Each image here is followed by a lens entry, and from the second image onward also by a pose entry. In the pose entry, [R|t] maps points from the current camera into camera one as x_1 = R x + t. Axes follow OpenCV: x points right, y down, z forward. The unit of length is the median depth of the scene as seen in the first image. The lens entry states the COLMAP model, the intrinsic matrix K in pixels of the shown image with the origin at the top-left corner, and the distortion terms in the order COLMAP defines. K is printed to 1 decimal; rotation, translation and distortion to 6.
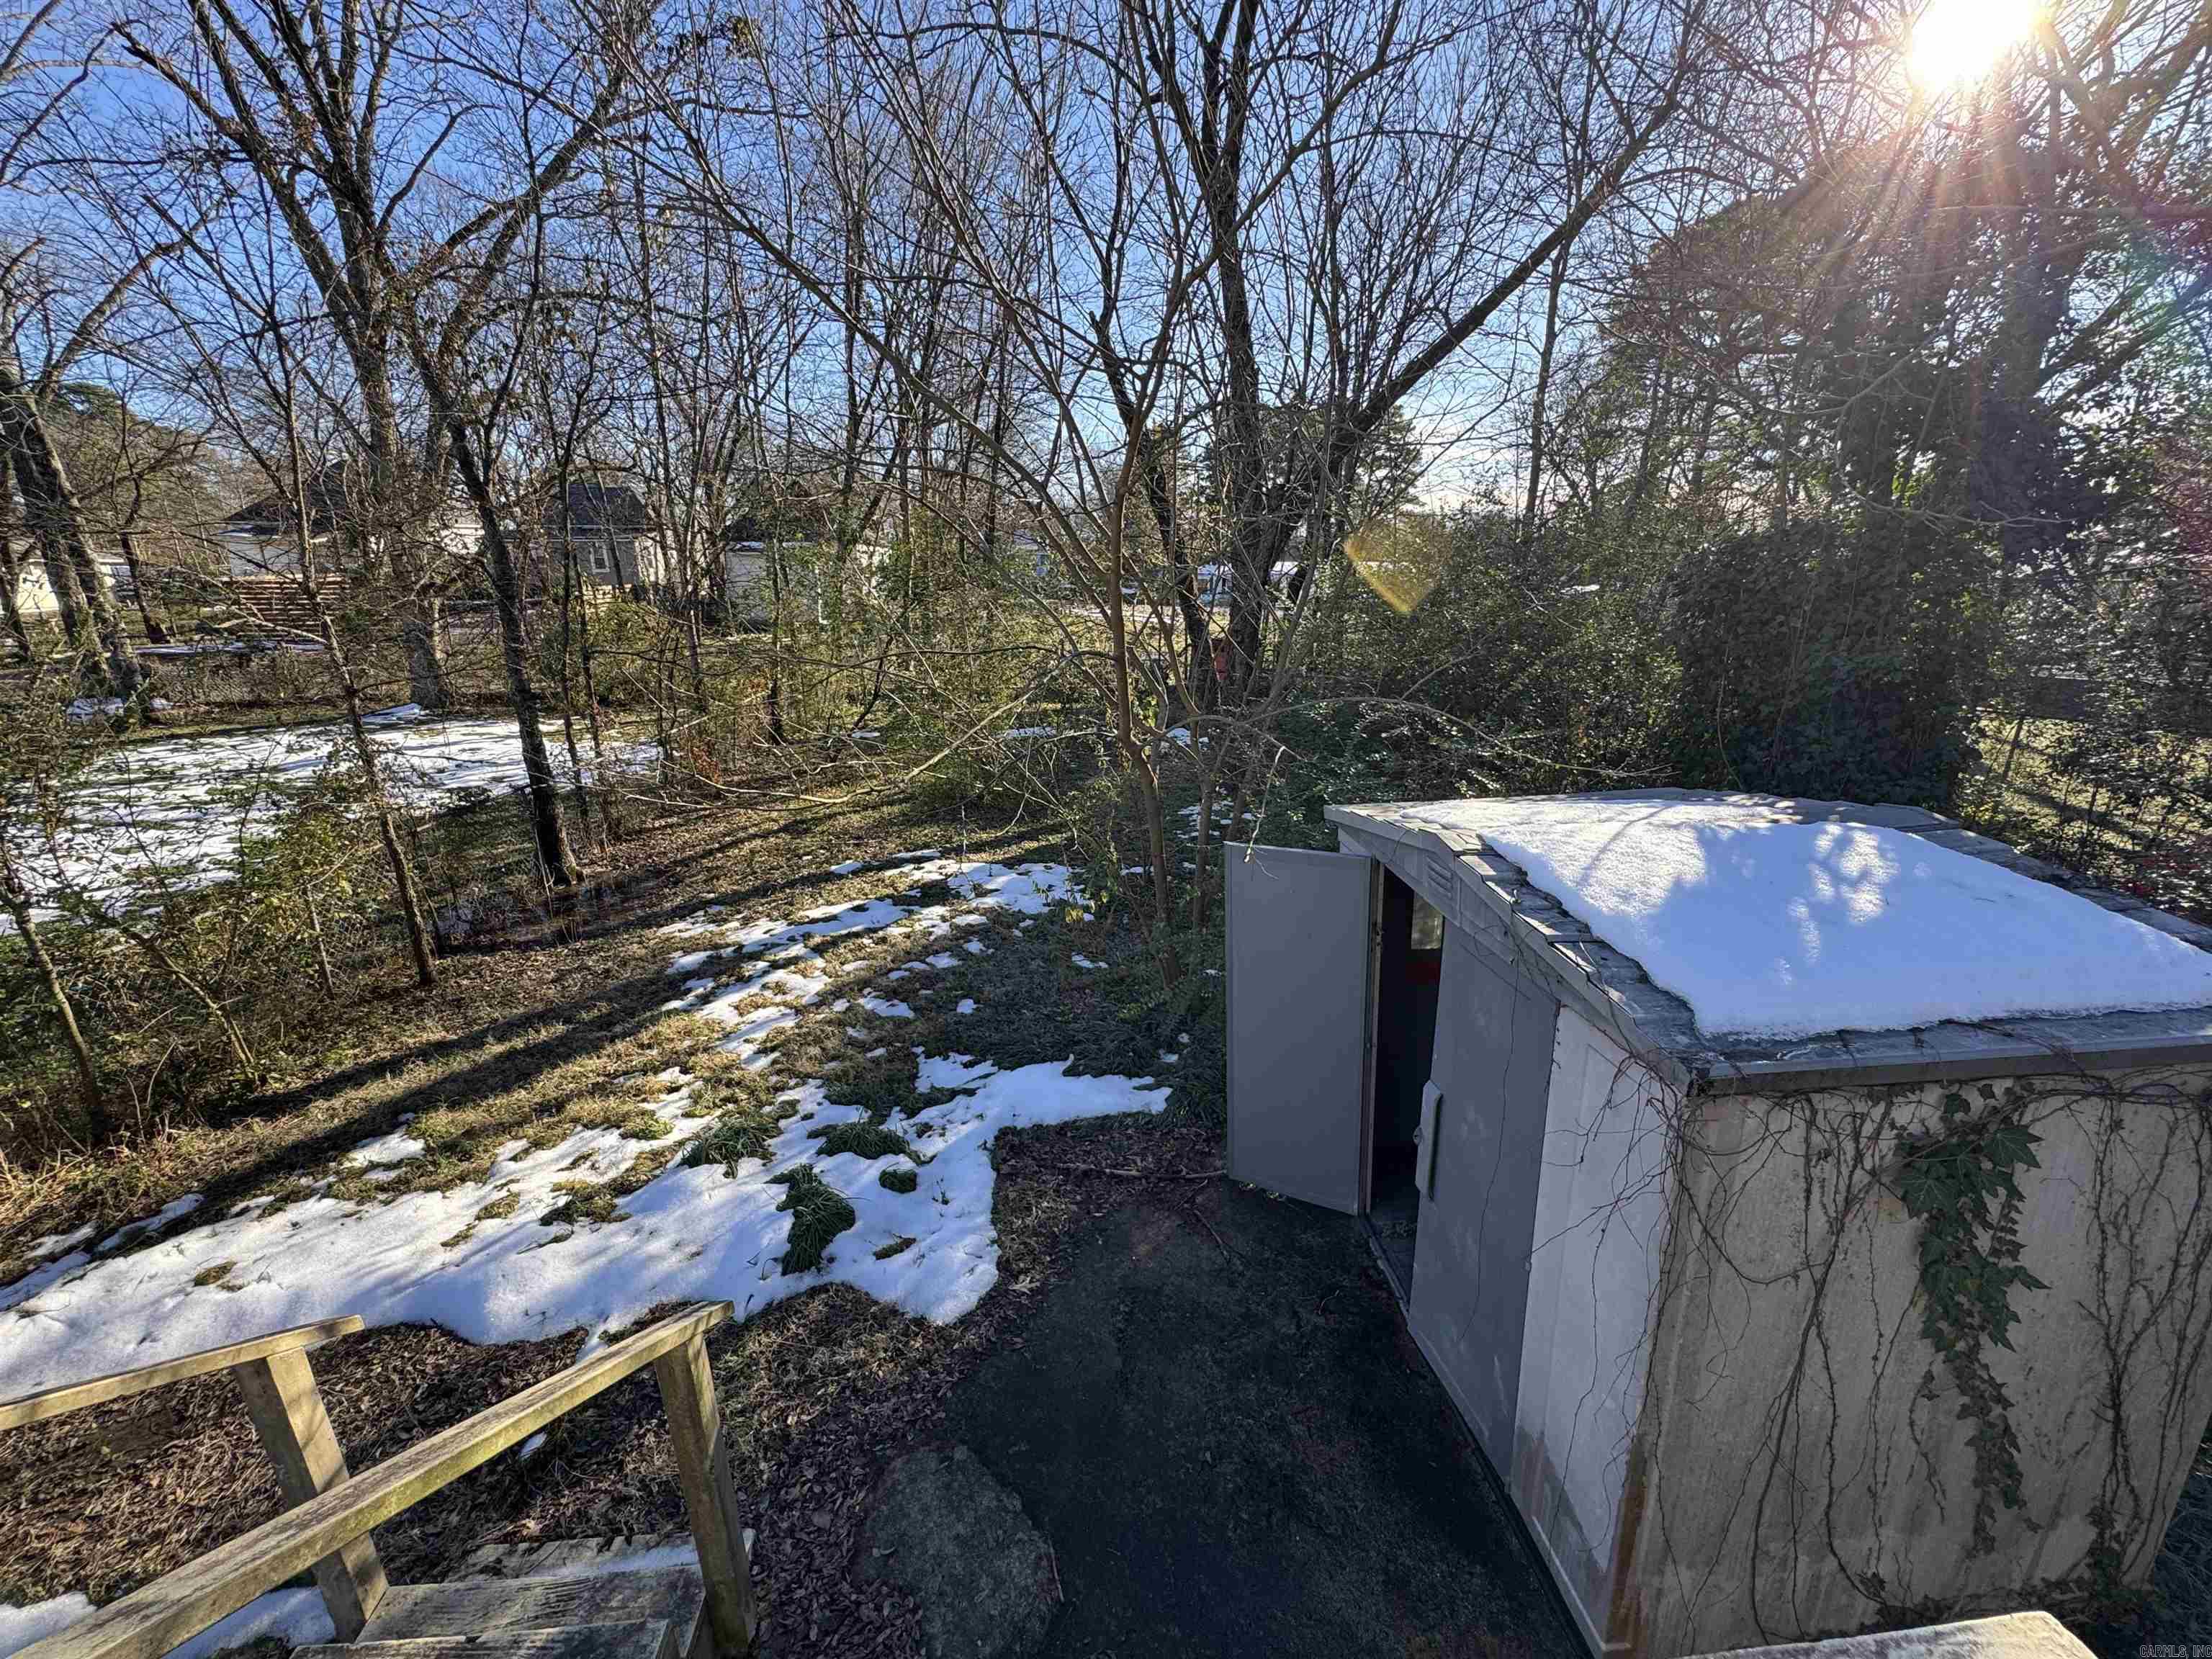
lens RADIAL K [[882.1, 0, 1110.9], [0, 882.1, 833.8], [0, 0, 1]] dist [-0.005305, 0.000976]
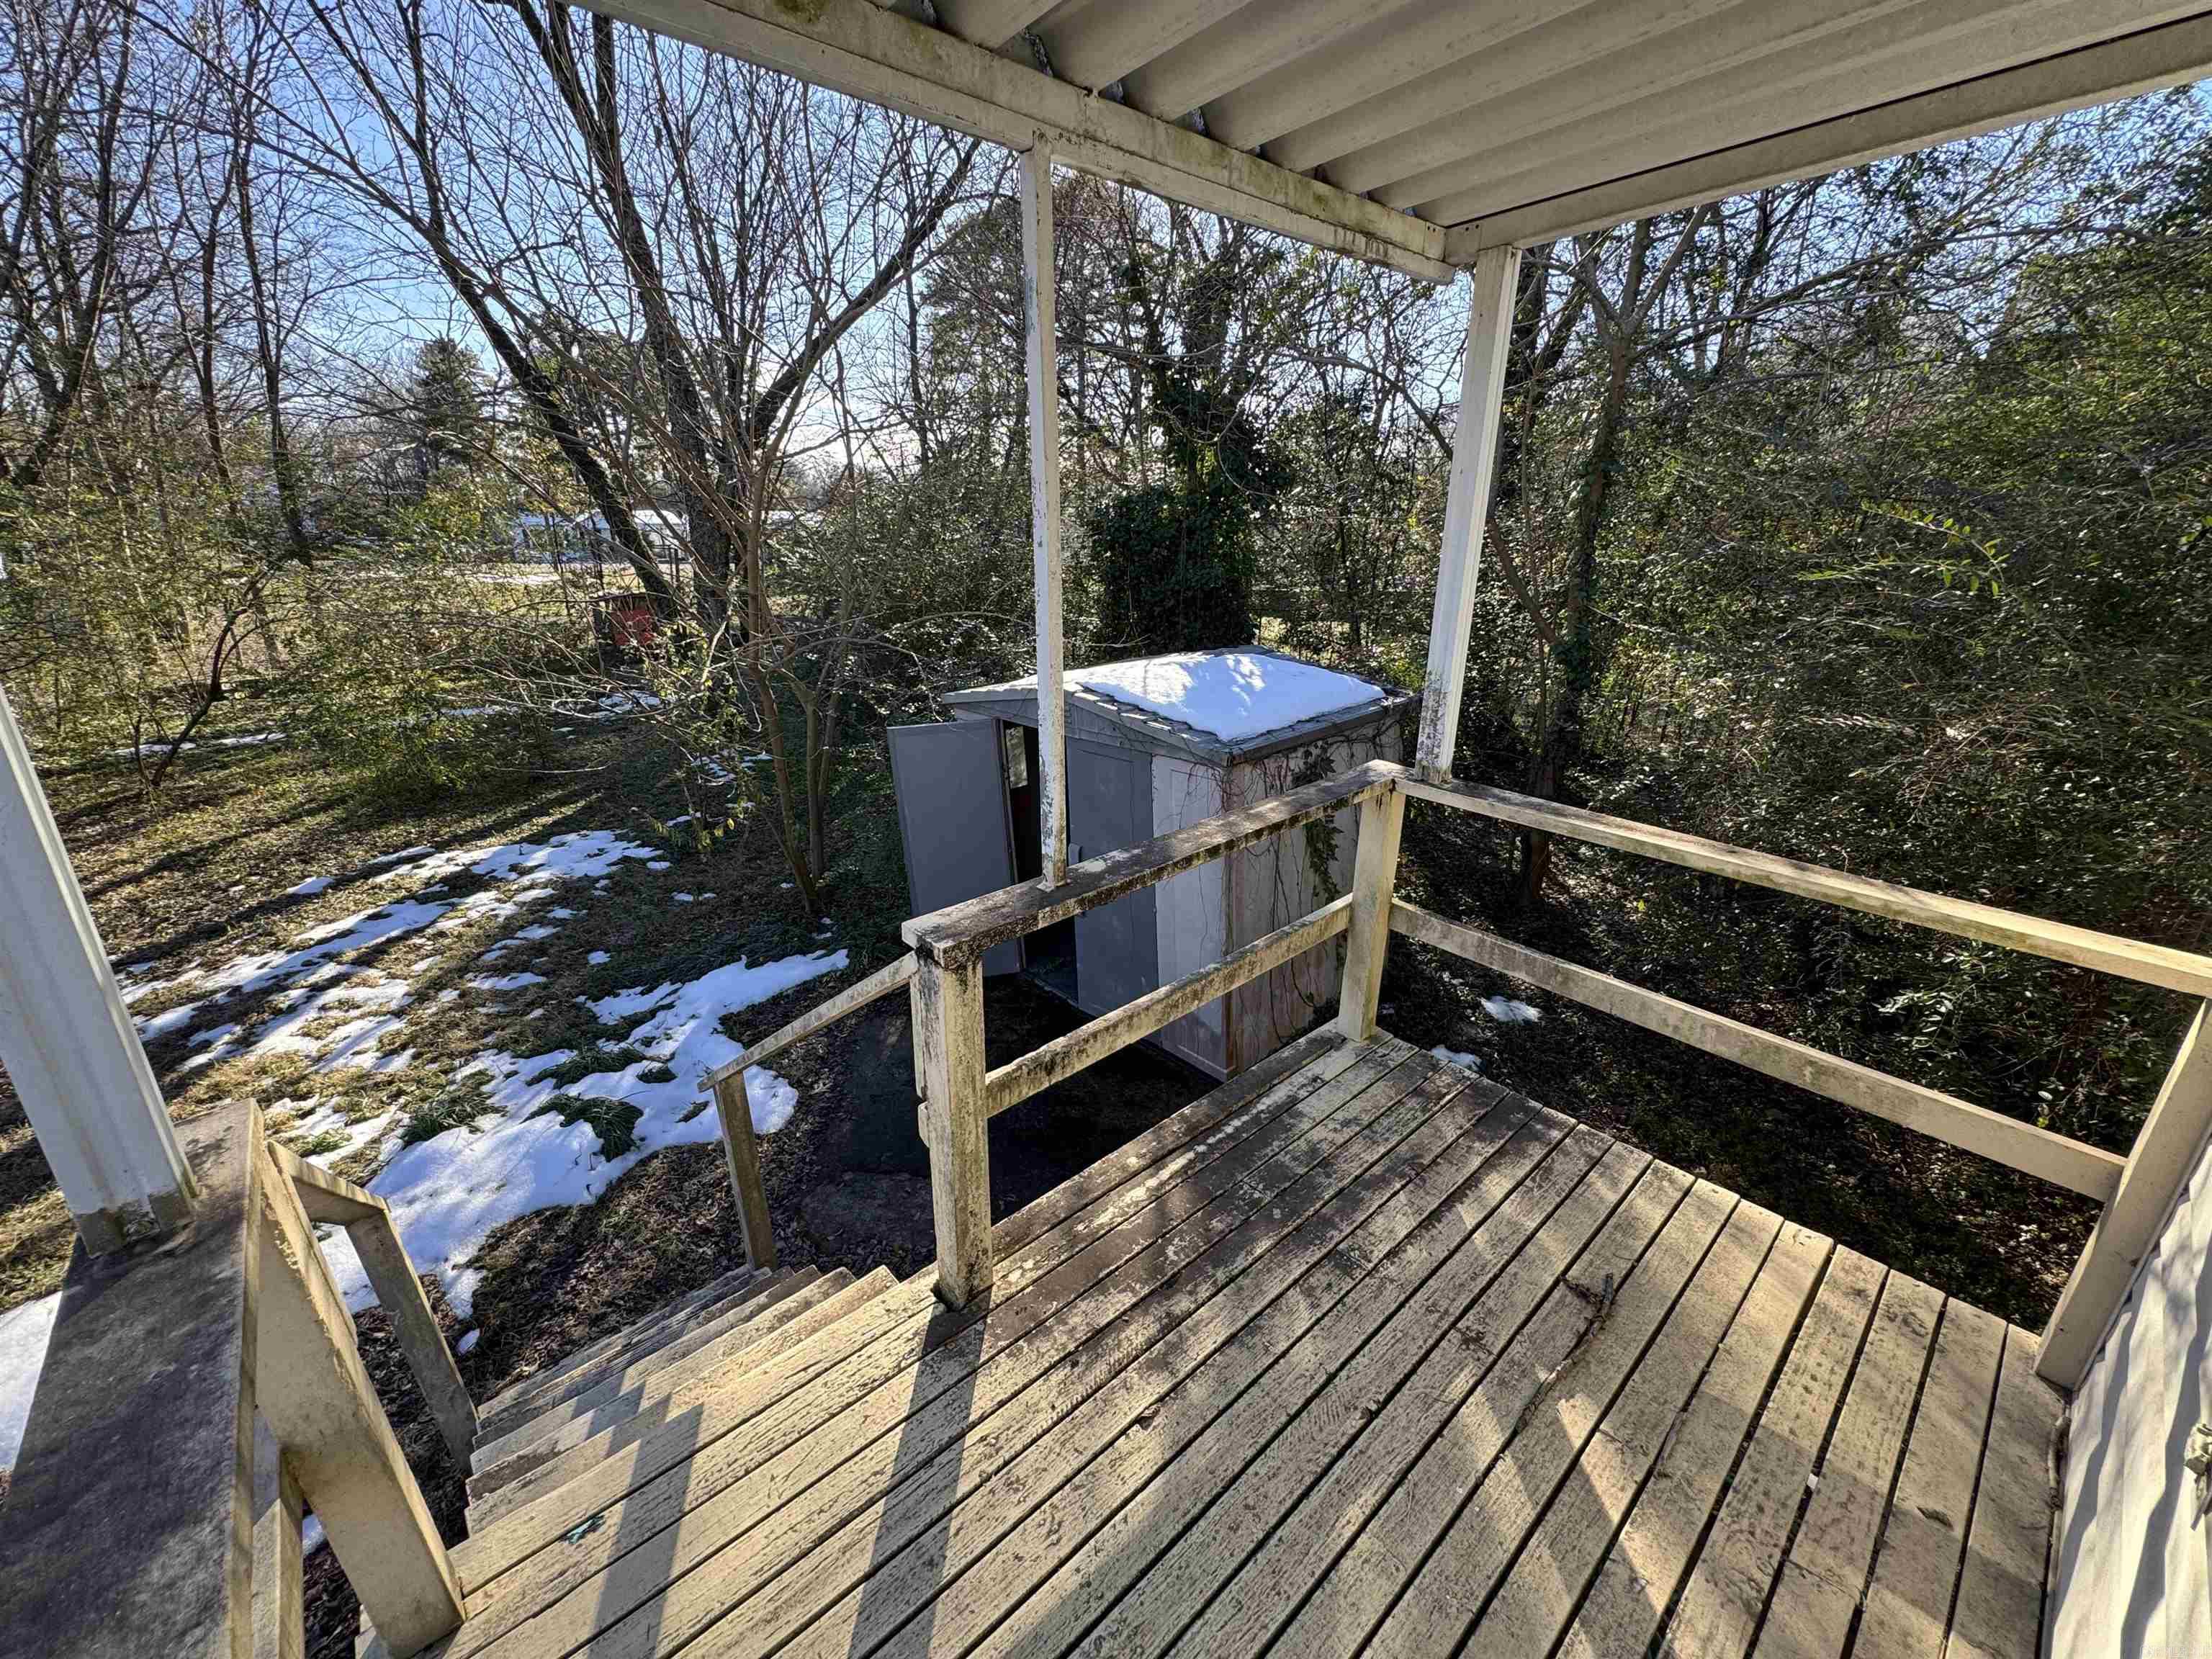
lens RADIAL K [[882.1, 0, 1111.8], [0, 882.1, 831.5], [0, 0, 1]] dist [-0.005305, 0.000976]
pose [[0.790547, -0.209969, 0.575281, -0.241190], [0.179776, 0.977566, 0.109751, 0.046806], [-0.585420, 0.016658, 0.810559, -0.168119]]
